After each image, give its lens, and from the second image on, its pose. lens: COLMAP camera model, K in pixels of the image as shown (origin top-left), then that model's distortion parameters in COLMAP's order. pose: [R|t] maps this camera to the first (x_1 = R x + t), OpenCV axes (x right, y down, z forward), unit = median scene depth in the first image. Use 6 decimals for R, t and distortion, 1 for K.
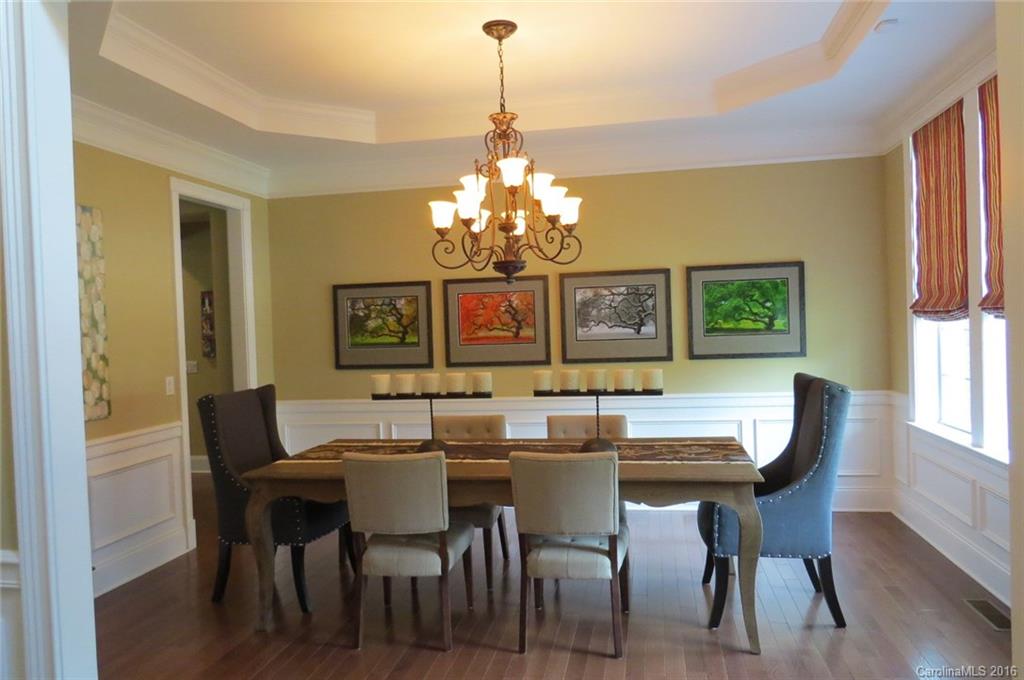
lens RADIAL K [[736.3, 0, 512.0], [0, 736.3, 340.0], [0, 0, 1]] dist [-0.005591, 0.005394]
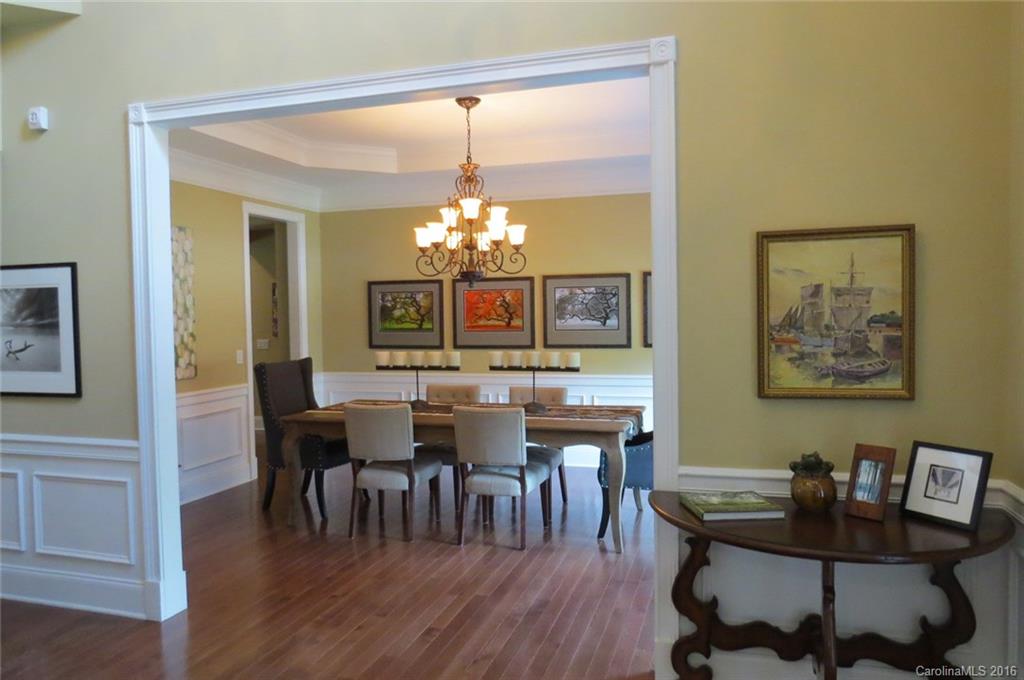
lens RADIAL K [[736.3, 0, 512.0], [0, 736.3, 340.0], [0, 0, 1]] dist [-0.005591, 0.005394]
pose [[0.993611, 0.023826, -0.110316, 0.192333], [-0.021682, 0.999553, 0.020587, -0.007778], [0.110757, -0.018064, 0.993683, -0.305550]]
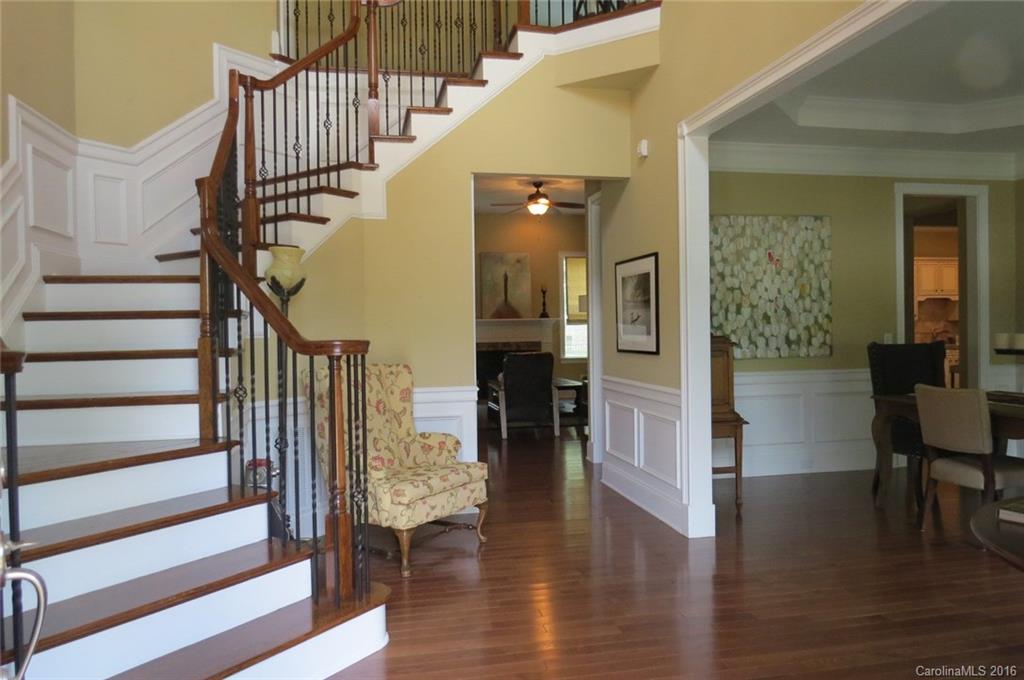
lens RADIAL K [[726.8, 0, 512.0], [0, 726.8, 340.0], [0, 0, 1]] dist [-0.004929, -0.000812]
pose [[0.390323, 0.043872, -0.919632, 0.521379], [-0.018532, 0.999036, 0.039794, 0.023771], [0.920491, 0.001510, 0.390760, -0.157500]]
